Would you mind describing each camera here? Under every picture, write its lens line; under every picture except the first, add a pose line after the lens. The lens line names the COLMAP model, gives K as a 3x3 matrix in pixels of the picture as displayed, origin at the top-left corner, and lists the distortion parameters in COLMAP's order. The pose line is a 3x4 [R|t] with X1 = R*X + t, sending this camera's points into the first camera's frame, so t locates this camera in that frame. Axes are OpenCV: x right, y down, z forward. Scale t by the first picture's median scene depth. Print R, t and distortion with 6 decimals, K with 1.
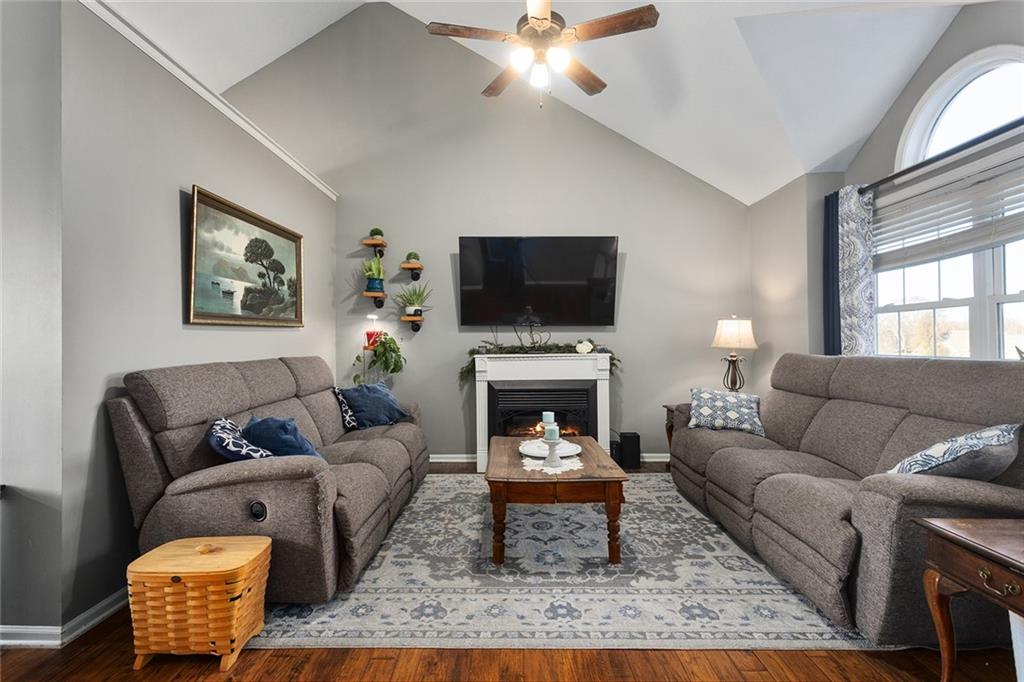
lens RADIAL K [[493.0, 0, 510.9], [0, 493.0, 340.7], [0, 0, 1]] dist [0.002603, -0.000261]
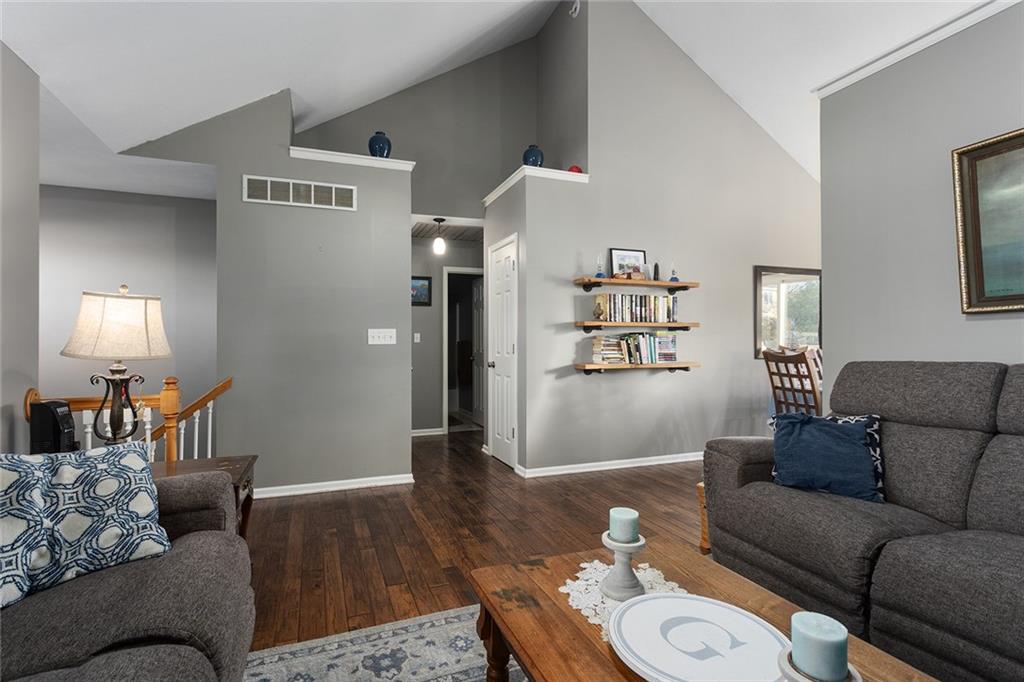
lens RADIAL K [[493.0, 0, 510.3], [0, 493.0, 341.4], [0, 0, 1]] dist [0.002603, -0.000261]
pose [[-0.926709, 0.012063, -0.375586, 0.530886], [0.017099, 0.999803, -0.010078, 0.009578], [0.375391, -0.015762, -0.926733, 2.031013]]
